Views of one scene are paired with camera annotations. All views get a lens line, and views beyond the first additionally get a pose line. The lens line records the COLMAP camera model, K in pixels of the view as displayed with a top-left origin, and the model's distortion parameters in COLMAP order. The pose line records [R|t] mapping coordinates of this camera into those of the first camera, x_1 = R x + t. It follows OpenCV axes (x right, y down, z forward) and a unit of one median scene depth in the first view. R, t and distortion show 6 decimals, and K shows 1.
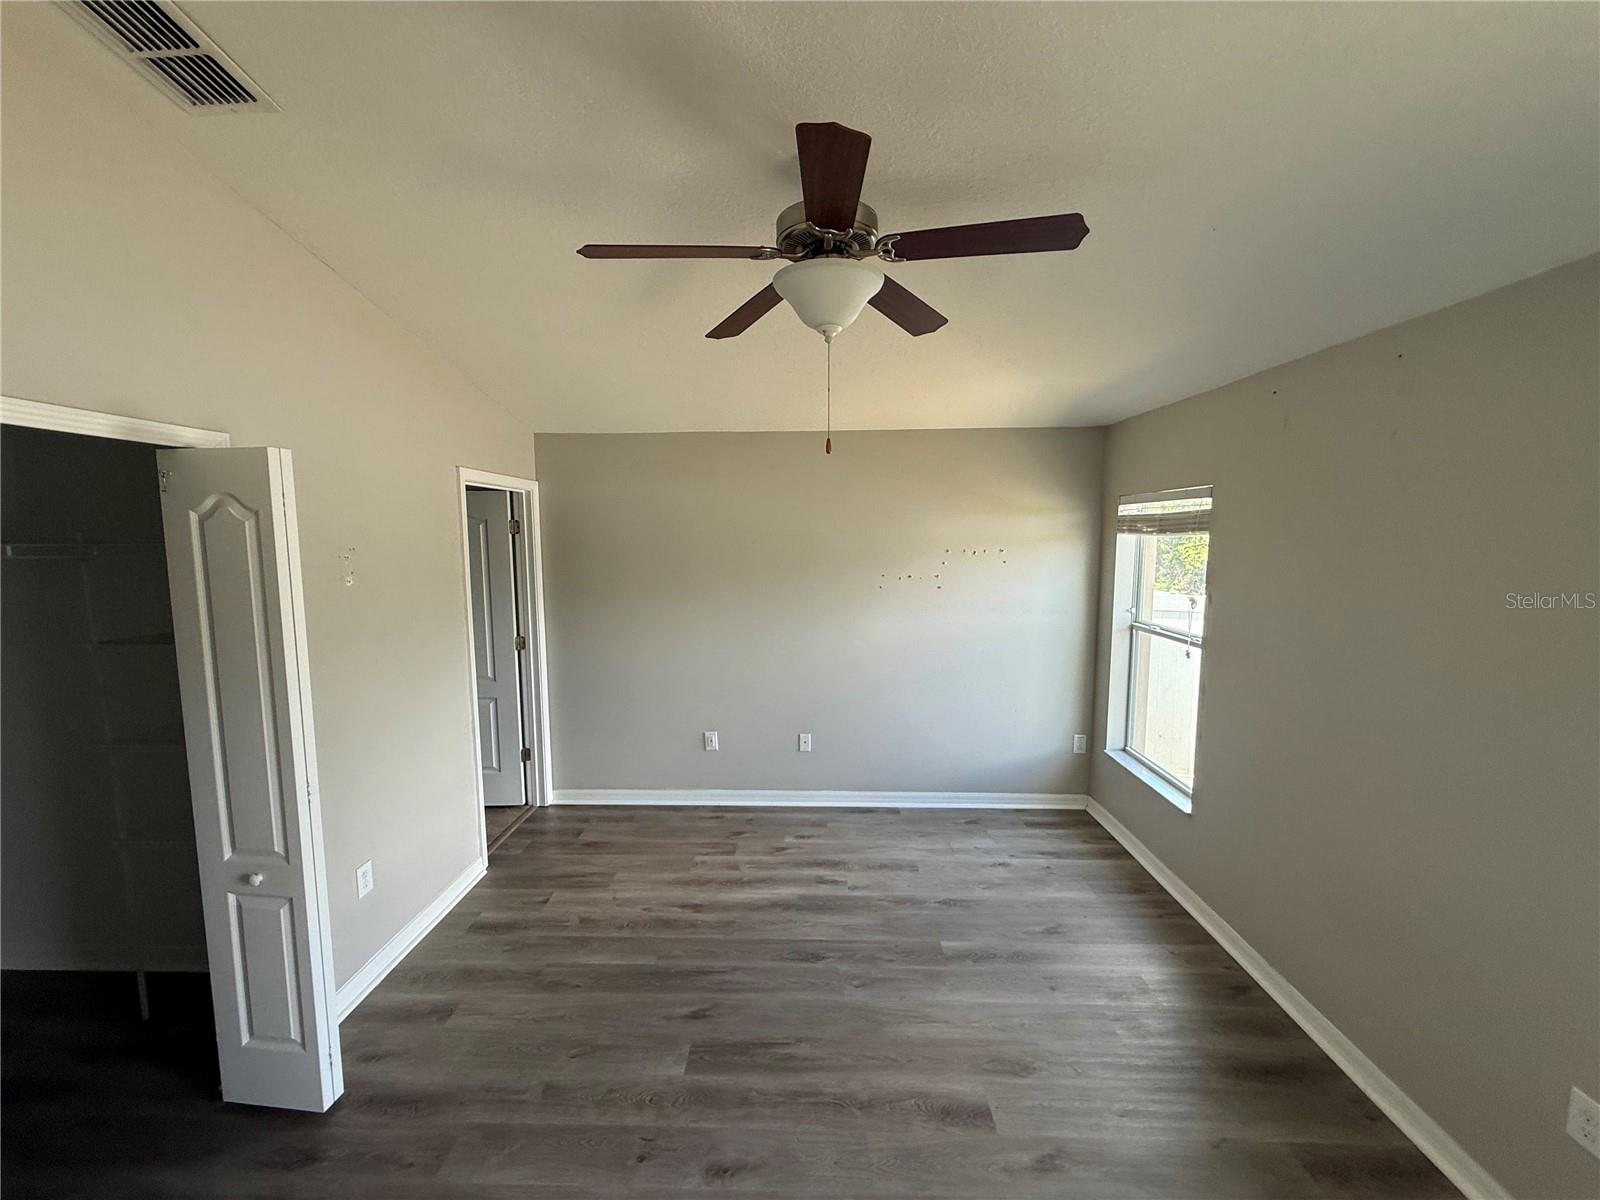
lens RADIAL K [[635.6, 0, 796.2], [0, 635.6, 602.0], [0, 0, 1]] dist [-0.000535, 0.000310]
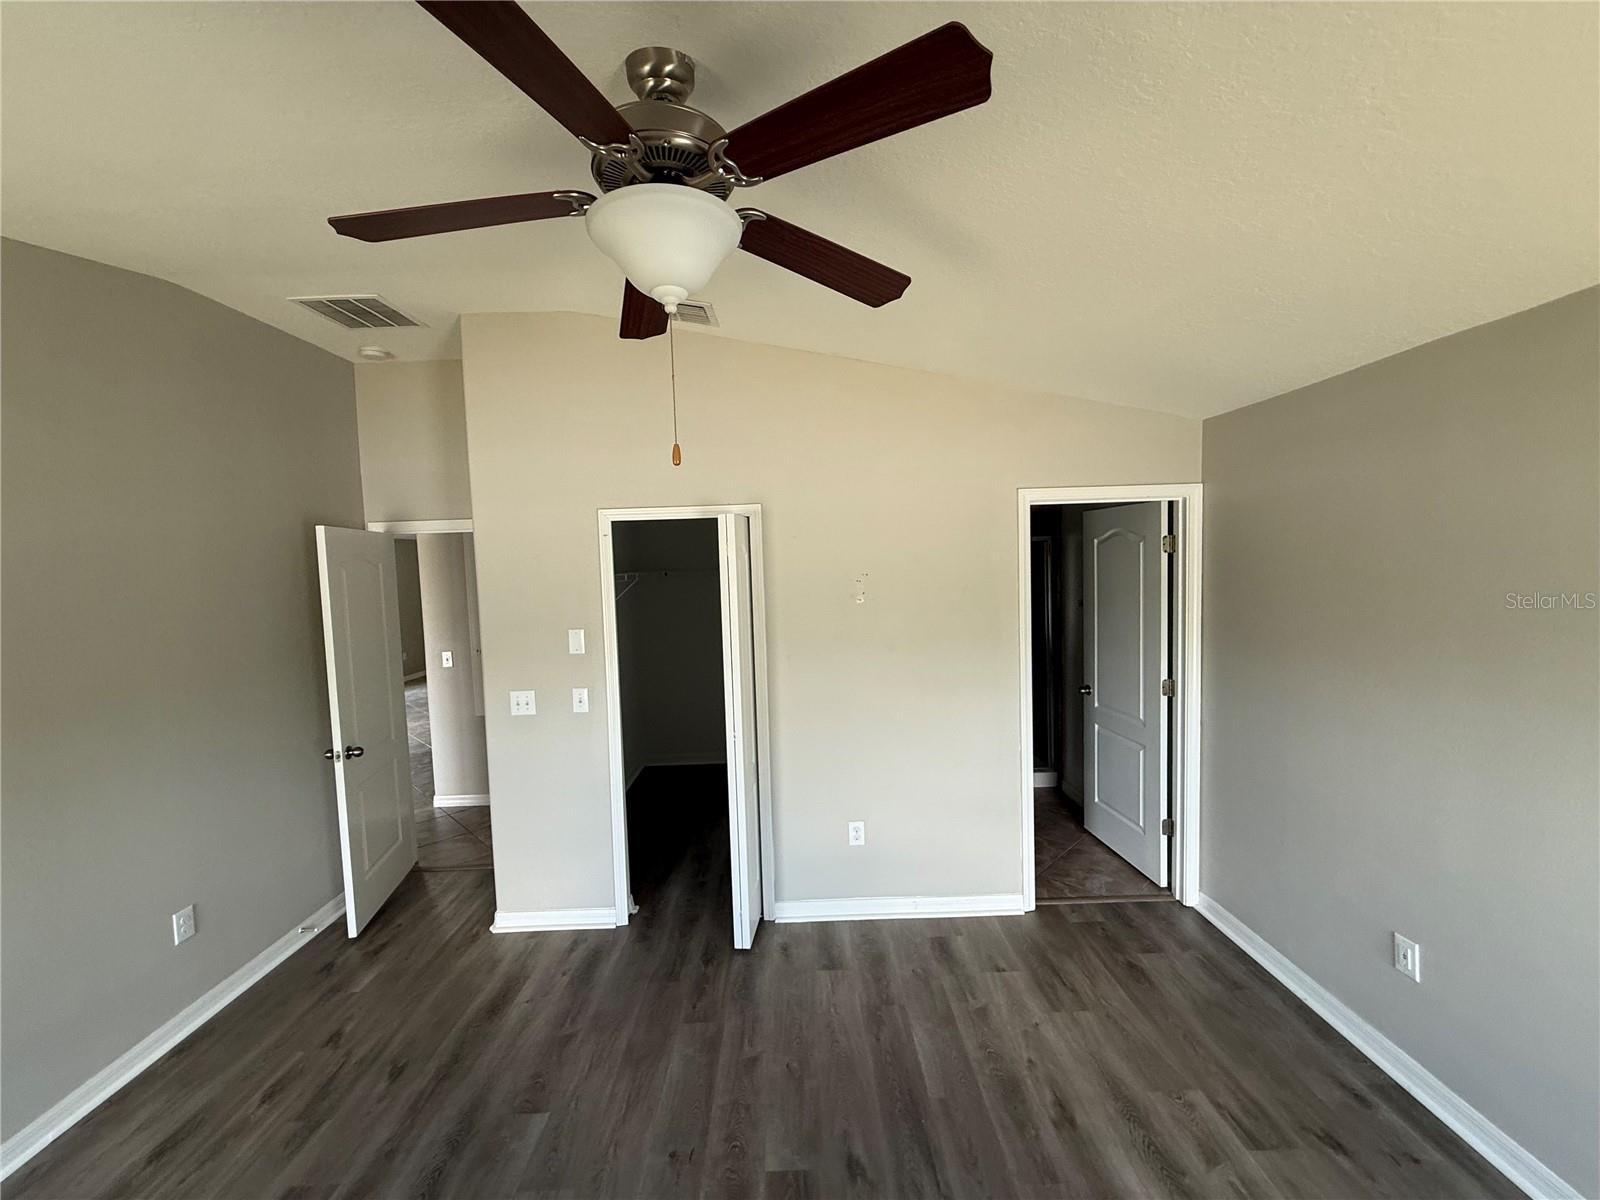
lens RADIAL K [[635.6, 0, 794.3], [0, 635.6, 602.2], [0, 0, 1]] dist [-0.000535, 0.000310]
pose [[0.037197, 0.066228, -0.997111, 0.475485], [-0.074892, 0.995180, 0.063306, -0.081881], [0.996498, 0.072321, 0.041978, 0.675956]]
